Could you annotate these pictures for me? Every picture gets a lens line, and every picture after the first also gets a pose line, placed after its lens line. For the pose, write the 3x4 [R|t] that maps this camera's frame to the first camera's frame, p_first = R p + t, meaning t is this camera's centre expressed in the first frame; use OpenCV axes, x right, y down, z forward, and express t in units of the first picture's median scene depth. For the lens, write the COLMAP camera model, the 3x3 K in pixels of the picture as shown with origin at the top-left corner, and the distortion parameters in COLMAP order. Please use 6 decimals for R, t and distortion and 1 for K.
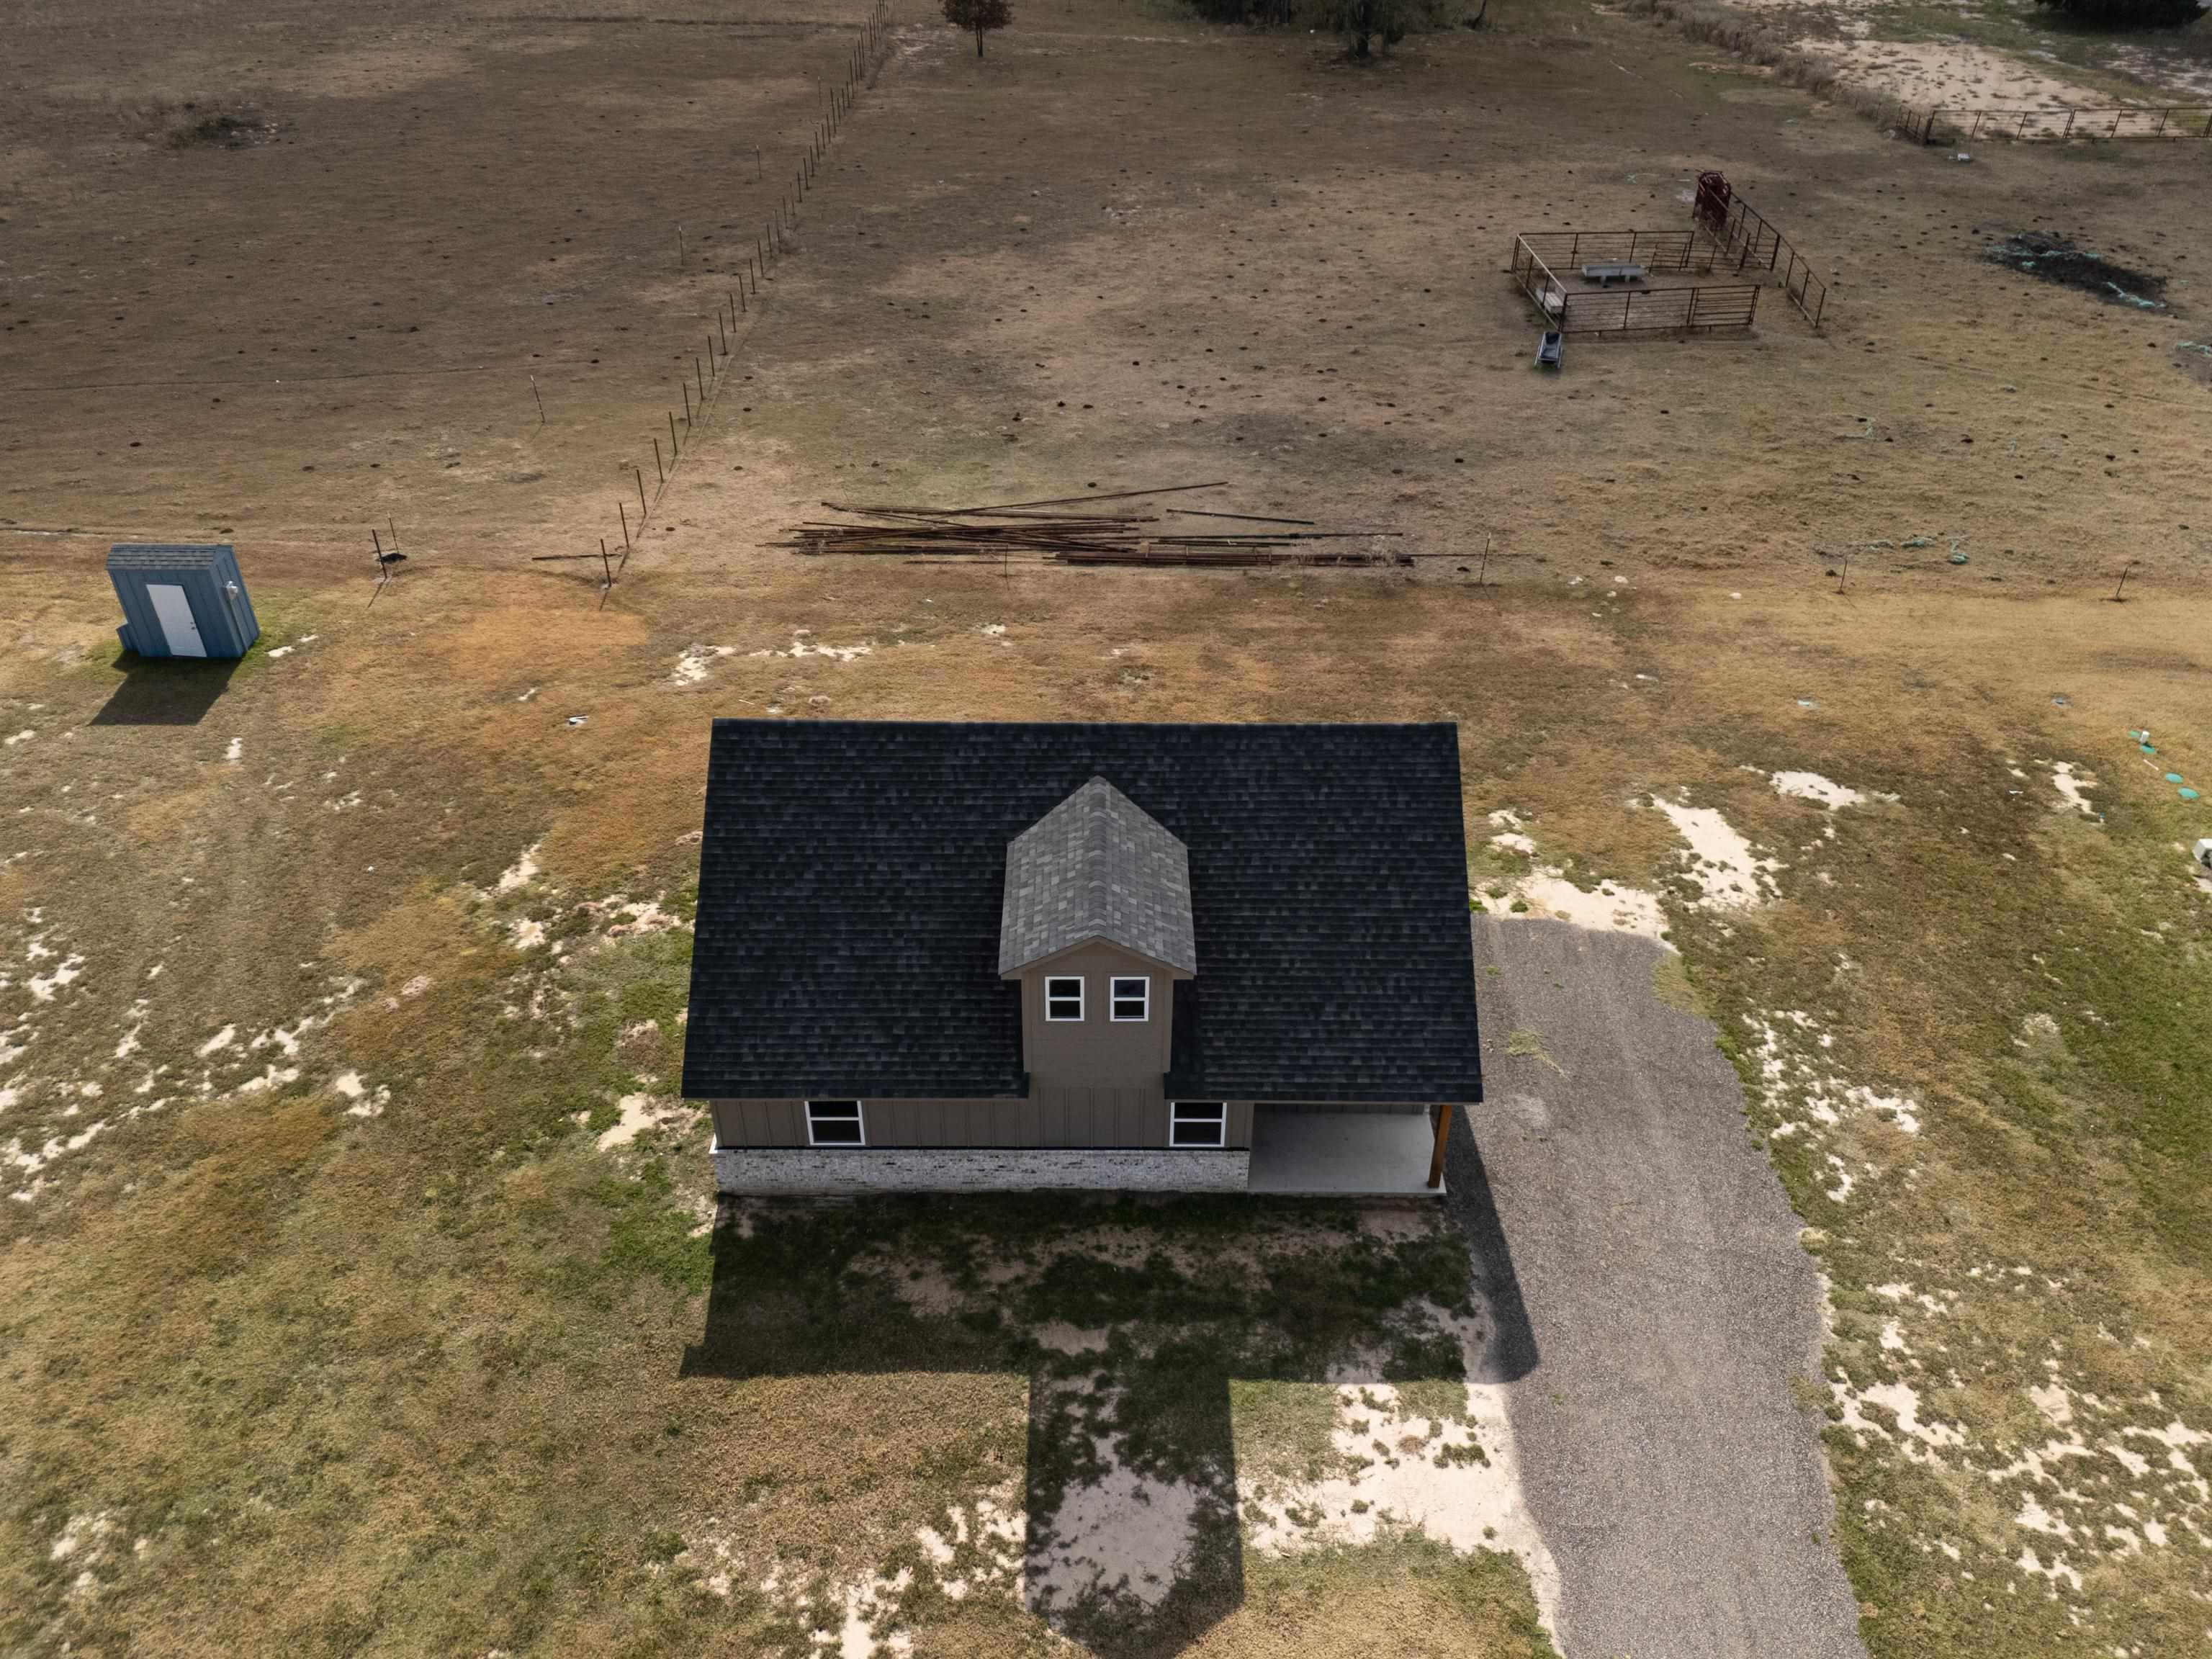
lens RADIAL K [[1626.2, 0, 1116.8], [0, 1626.2, 830.3], [0, 0, 1]] dist [0.065488, -0.054546]
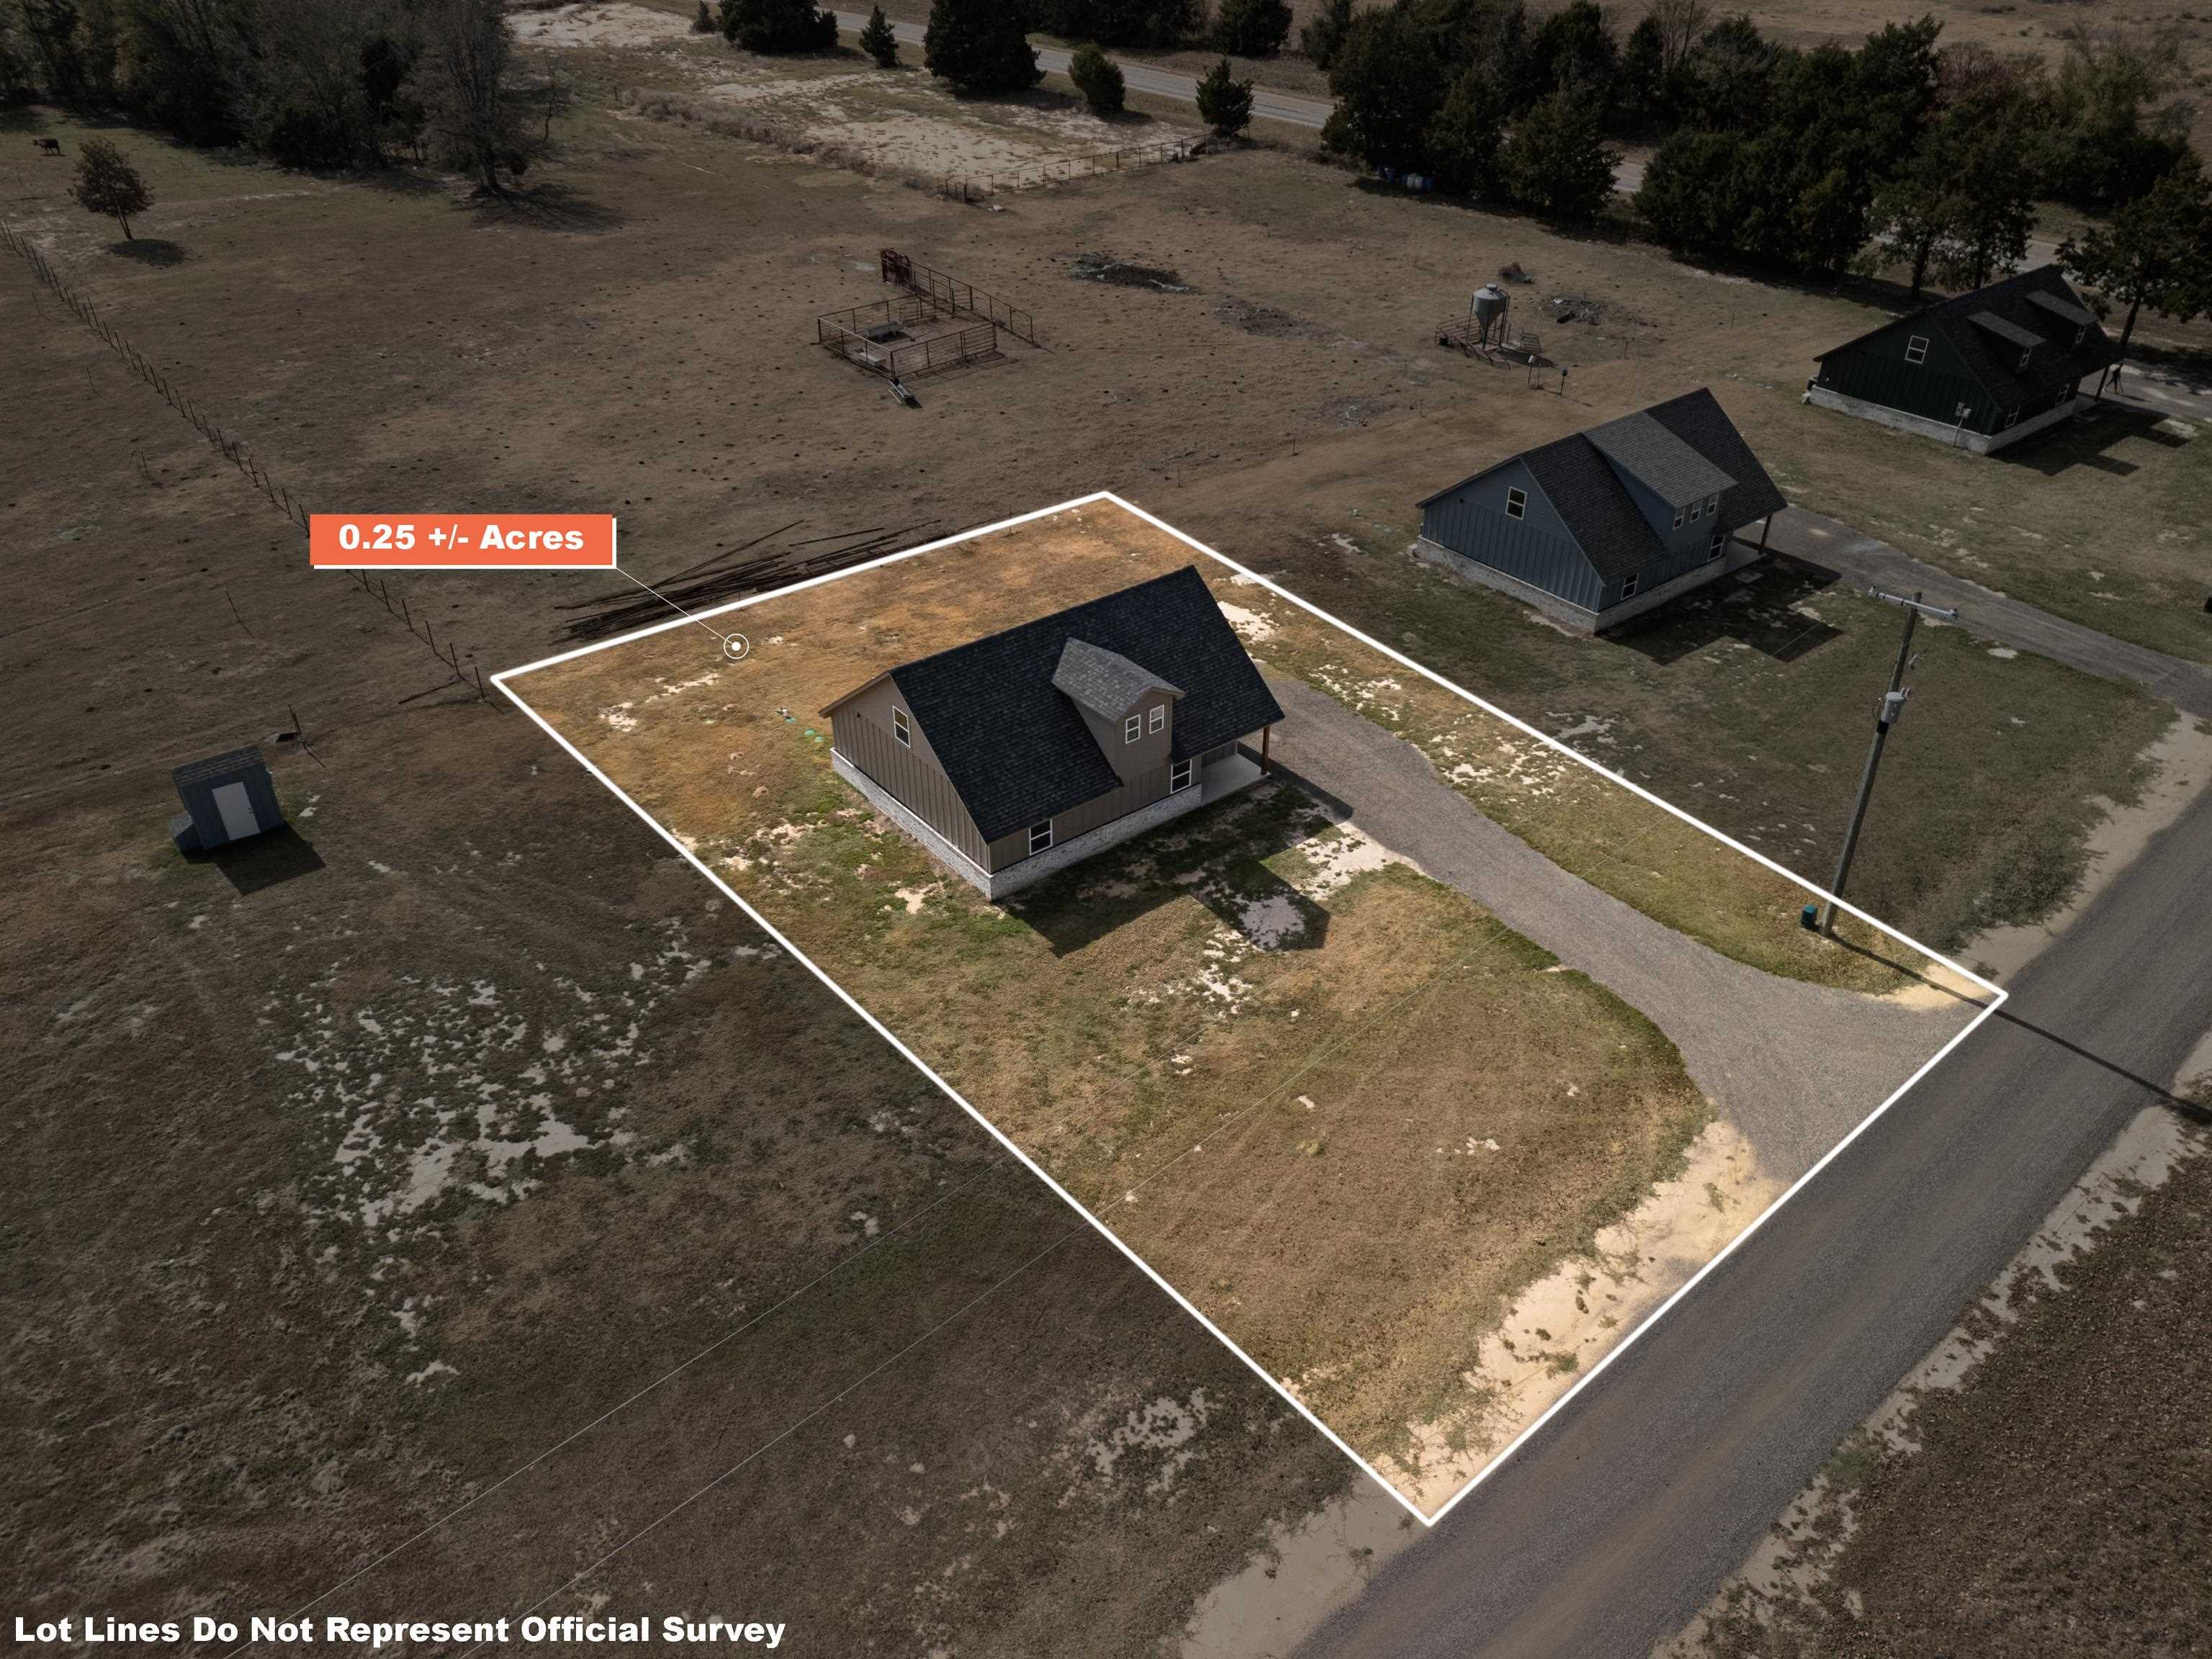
lens RADIAL K [[1626.2, 0, 1115.6], [0, 1626.2, 833.3], [0, 0, 1]] dist [0.065488, -0.054546]
pose [[0.782954, -0.352113, 0.512835, -1.070593], [0.358572, 0.929106, 0.090488, 0.030091], [-0.508340, 0.113041, 0.853705, -0.691318]]
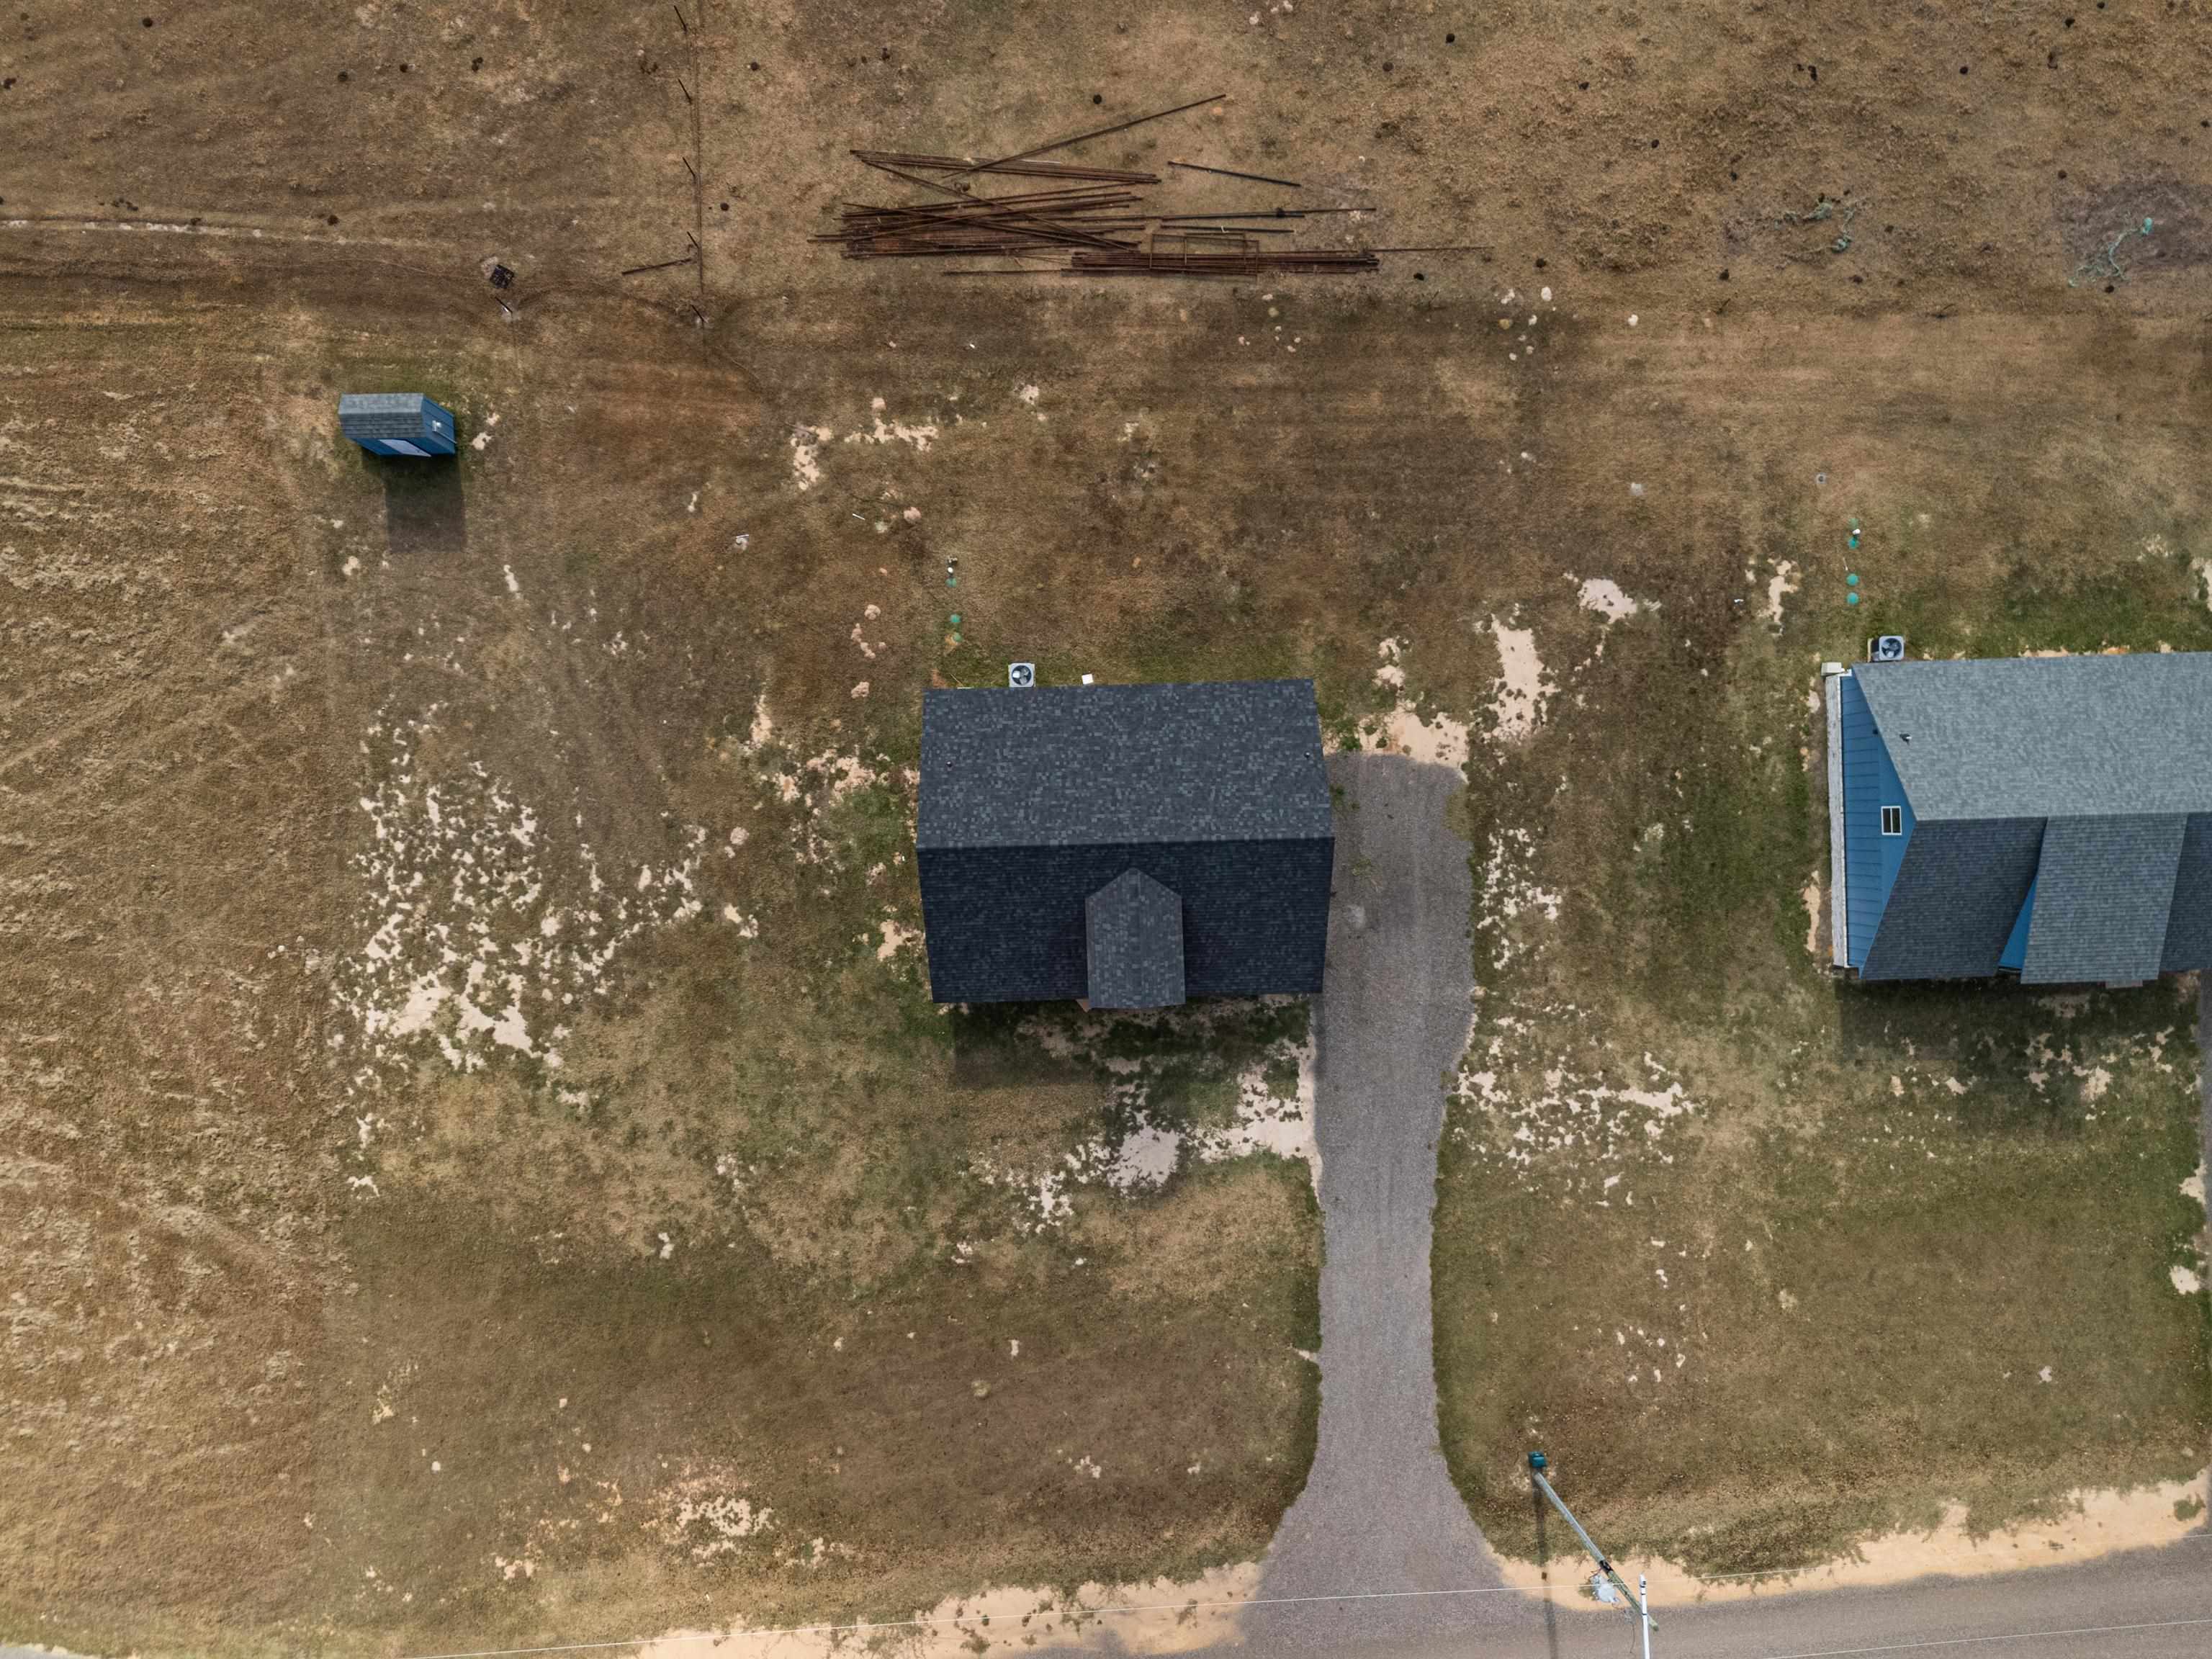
lens RADIAL K [[1626.2, 0, 1110.0], [0, 1626.2, 829.5], [0, 0, 1]] dist [0.065488, -0.054546]
pose [[0.999633, -0.024884, 0.010705, -0.057007], [0.005520, 0.573998, 0.818838, -1.546573], [-0.026520, -0.818478, 0.573925, -0.000914]]
